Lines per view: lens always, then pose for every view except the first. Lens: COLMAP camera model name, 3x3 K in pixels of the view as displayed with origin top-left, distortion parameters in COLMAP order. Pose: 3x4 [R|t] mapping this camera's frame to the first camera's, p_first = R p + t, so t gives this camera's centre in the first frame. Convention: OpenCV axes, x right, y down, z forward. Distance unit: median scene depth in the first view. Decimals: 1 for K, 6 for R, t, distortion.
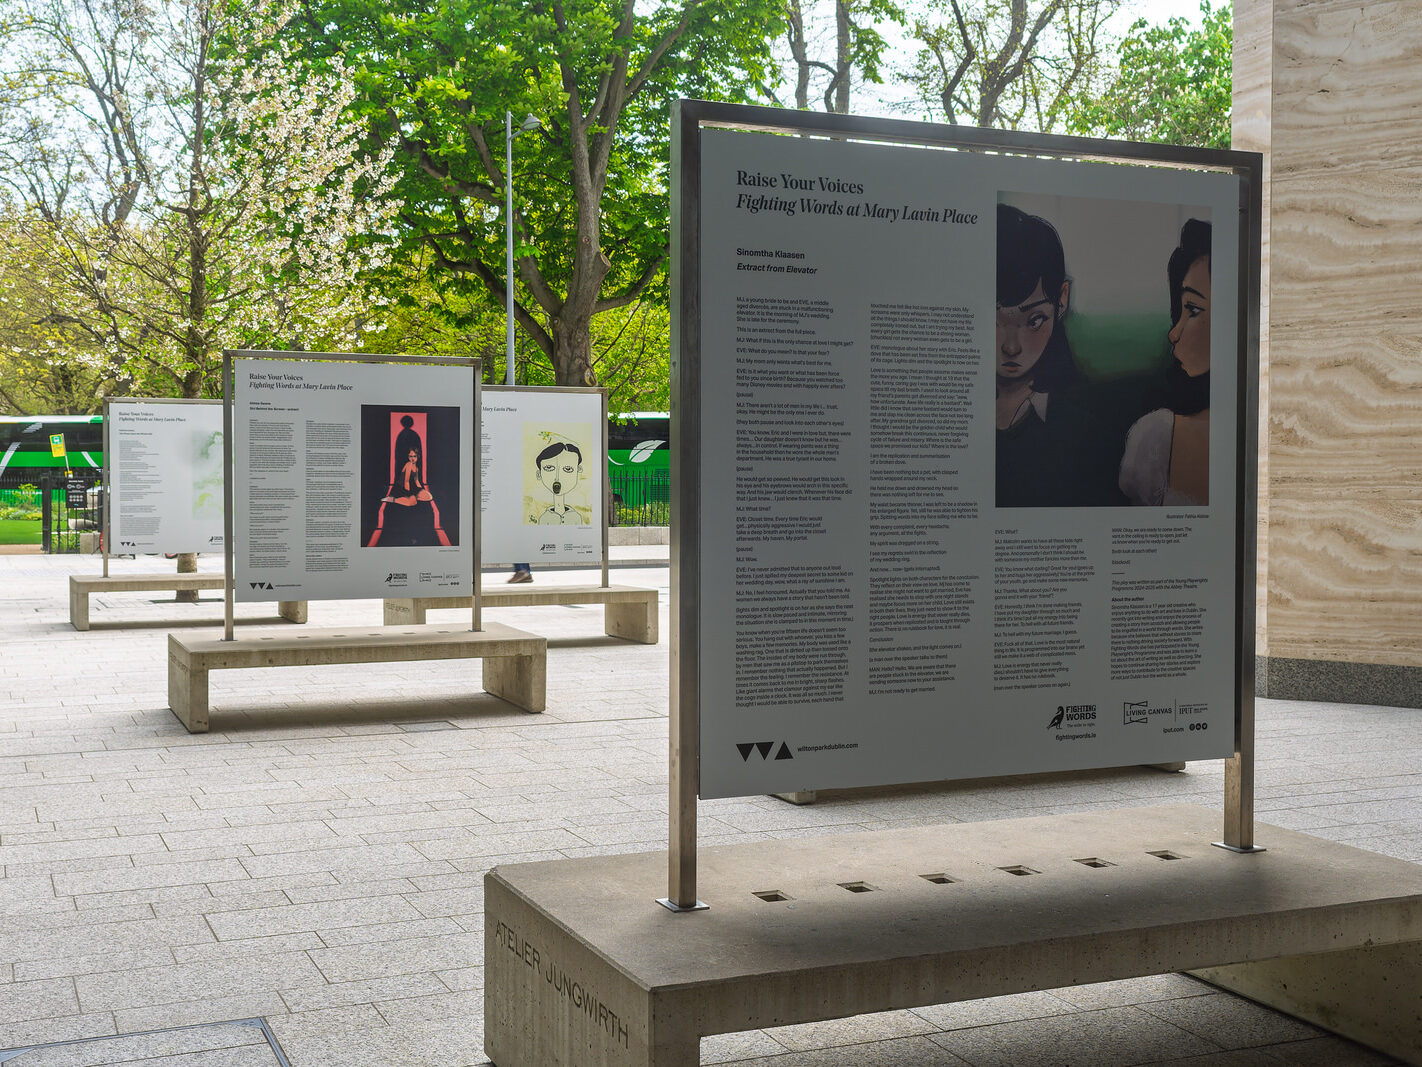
lens RADIAL K [[1684.4, 0, 697.3], [0, 1684.4, 523.0], [0, 0, 1]] dist [0.066678, -0.069121]
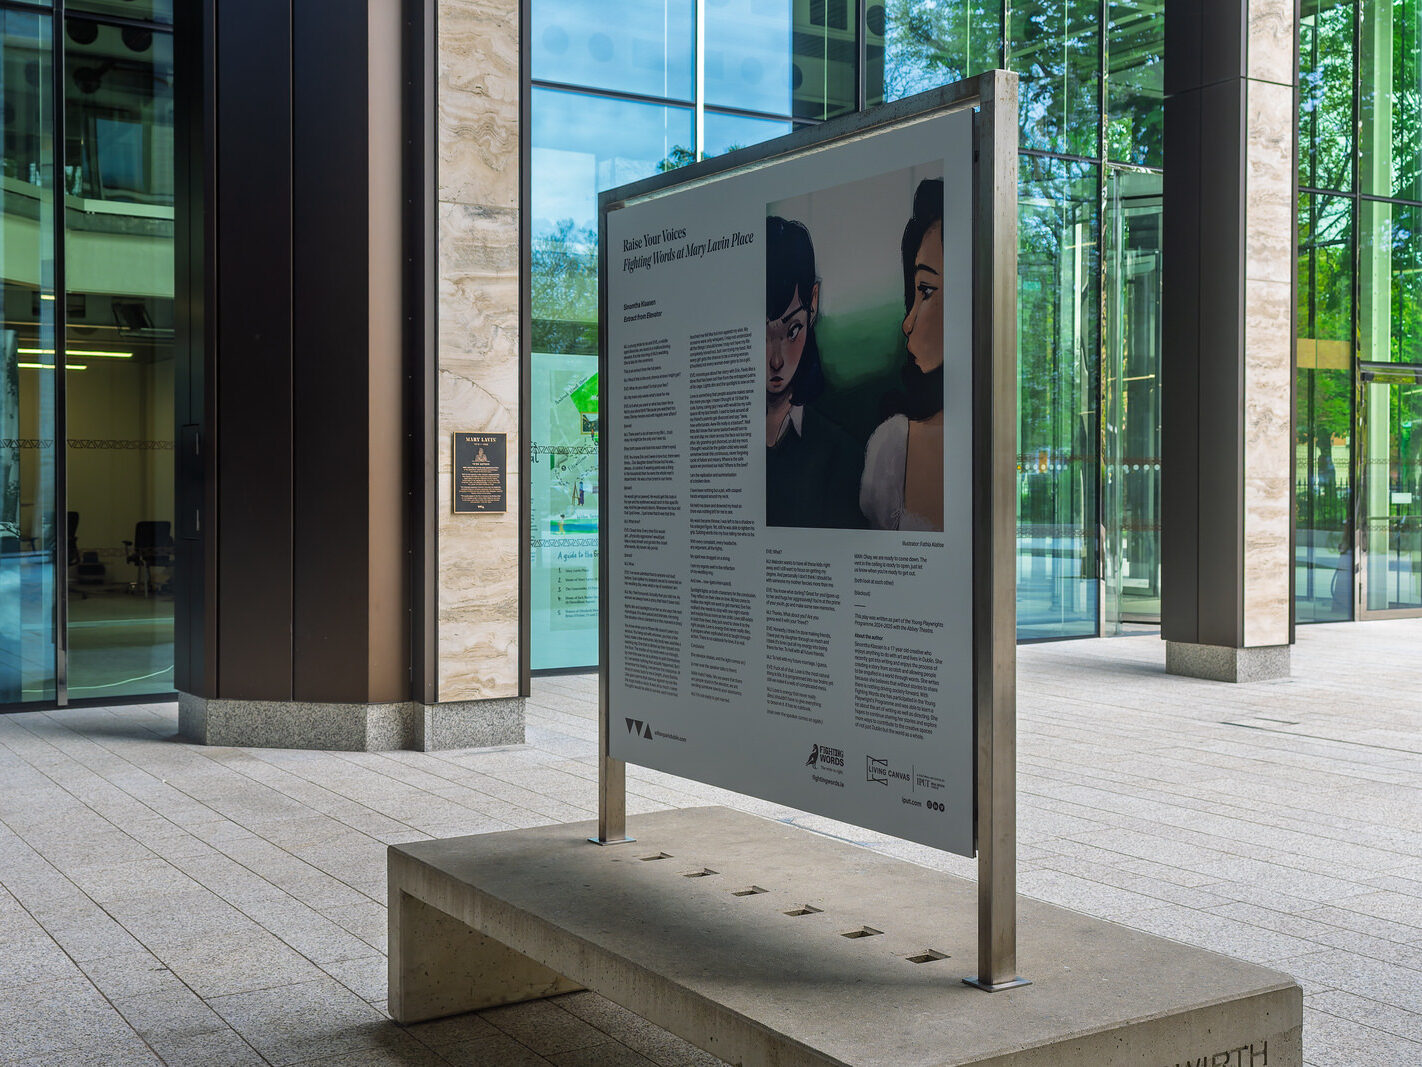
lens RADIAL K [[1682.7, 0, 705.8], [0, 1682.7, 511.8], [0, 0, 1]] dist [0.059462, -0.008303]
pose [[0.156027, 0.013260, -0.987664, 1.122862], [-0.024017, 0.999665, 0.009627, -0.025881], [0.987461, 0.022219, 0.156293, 0.802910]]
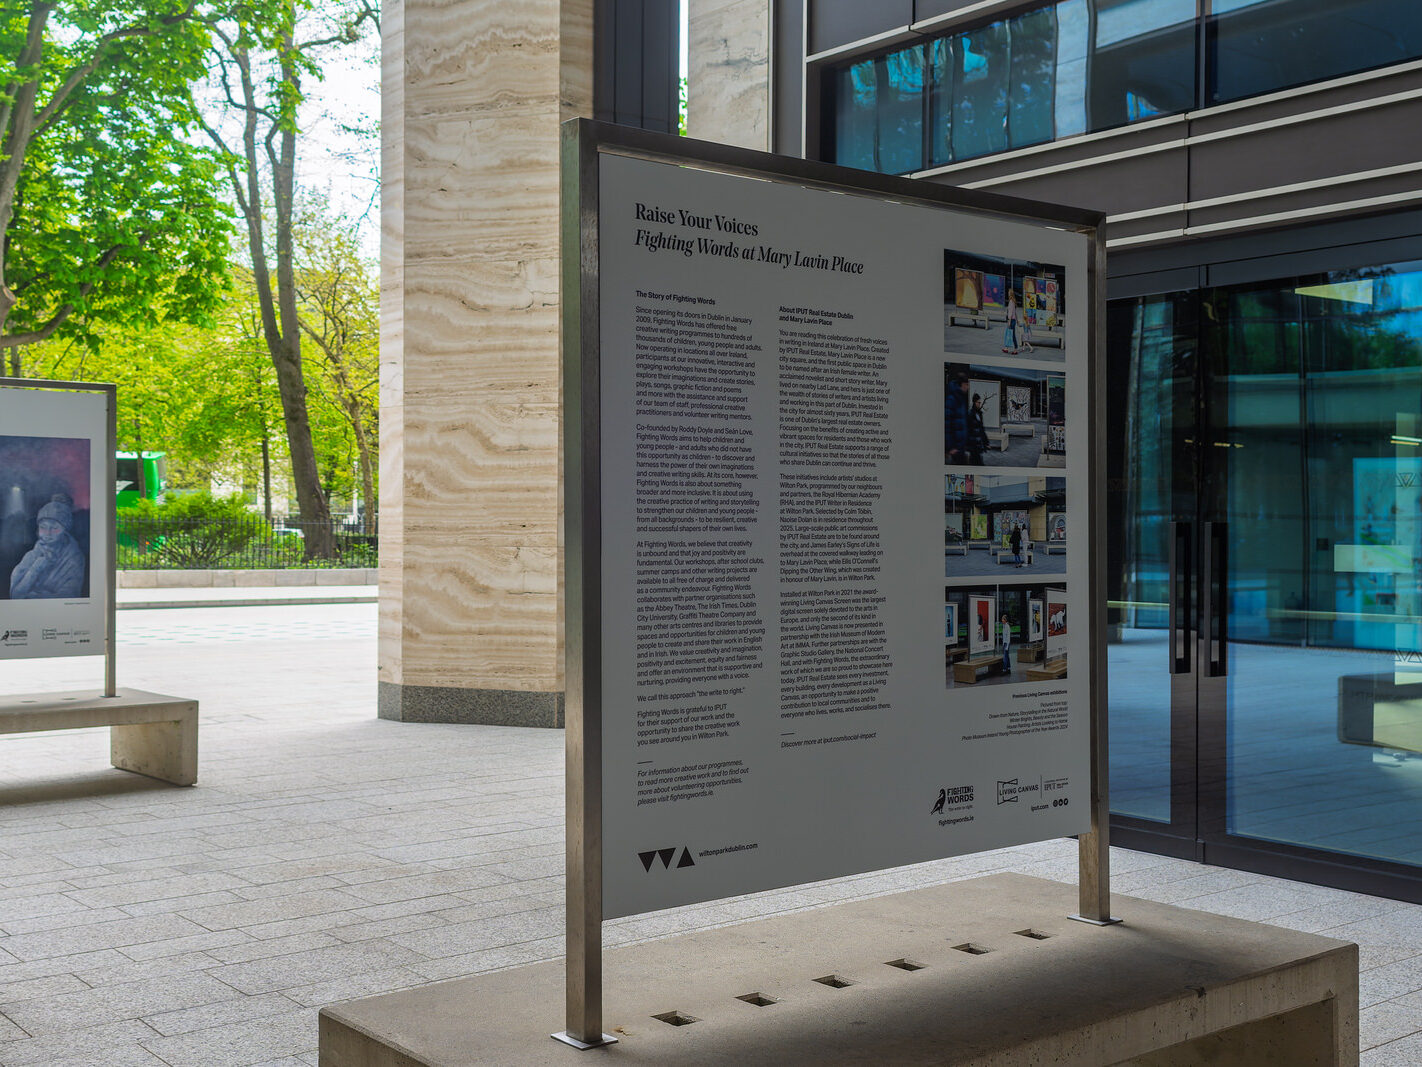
lens RADIAL K [[1684.4, 0, 697.3], [0, 1684.4, 523.0], [0, 0, 1]] dist [0.066678, -0.069121]
pose [[0.962760, 0.008435, 0.270225, 0.623040], [-0.001399, 0.999655, -0.026220, 0.000927], [-0.270353, 0.024866, 0.962440, -0.379962]]
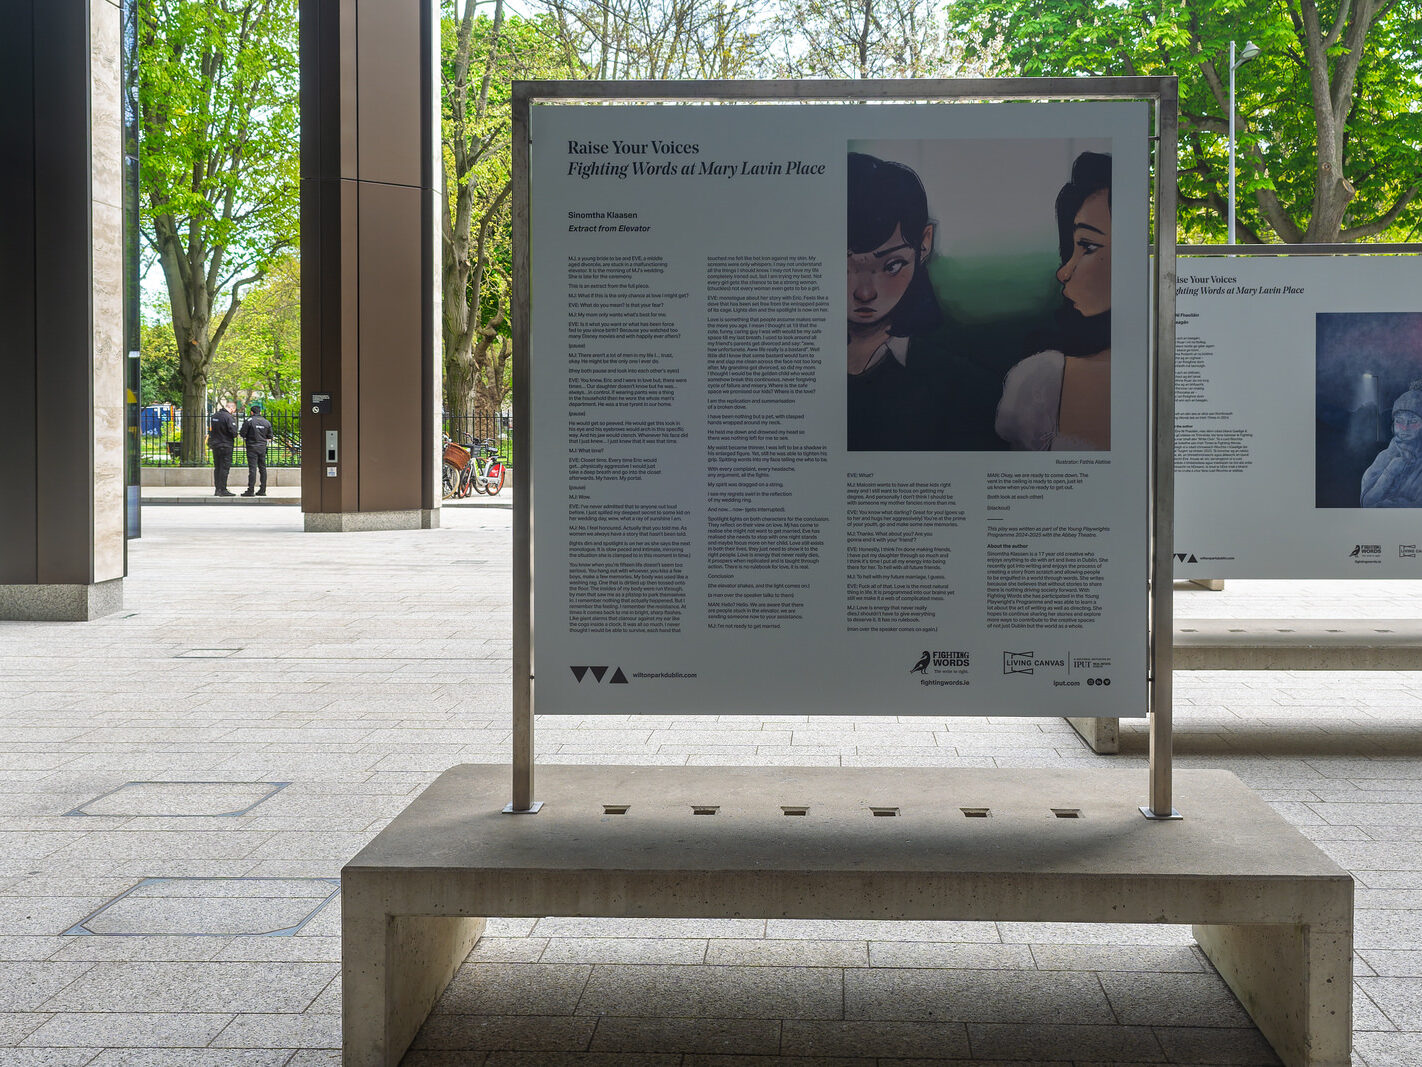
lens RADIAL K [[1681.5, 0, 772.5], [0, 1681.5, 455.1], [0, 0, 1]] dist [0.057894, -0.045088]
pose [[0.906093, 0.008619, -0.422992, 0.557484], [-0.010226, 0.999947, -0.001528, -0.004714], [0.422956, 0.005710, 0.906132, 0.062509]]
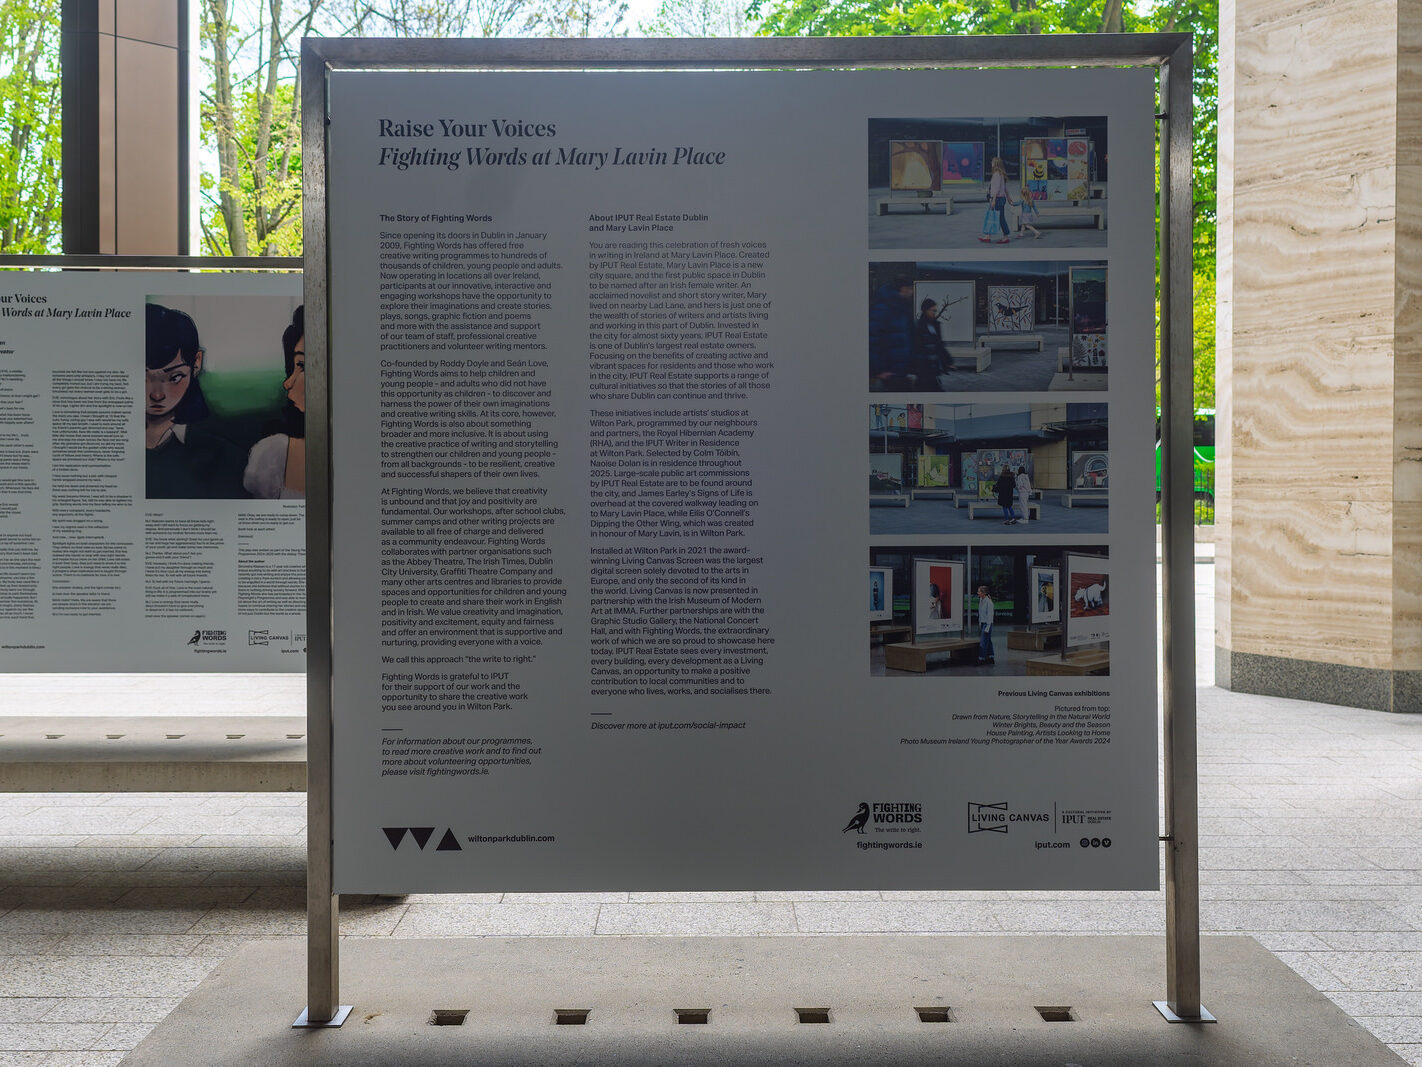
lens RADIAL K [[1672.8, 0, 692.5], [0, 1672.8, 486.8], [0, 0, 1]] dist [0.060725, -0.025689]
pose [[0.920119, 0.005712, -0.391597, 1.226831], [-0.013058, 0.999785, -0.016099, -0.001955], [0.391421, 0.019926, 0.919996, -0.220270]]
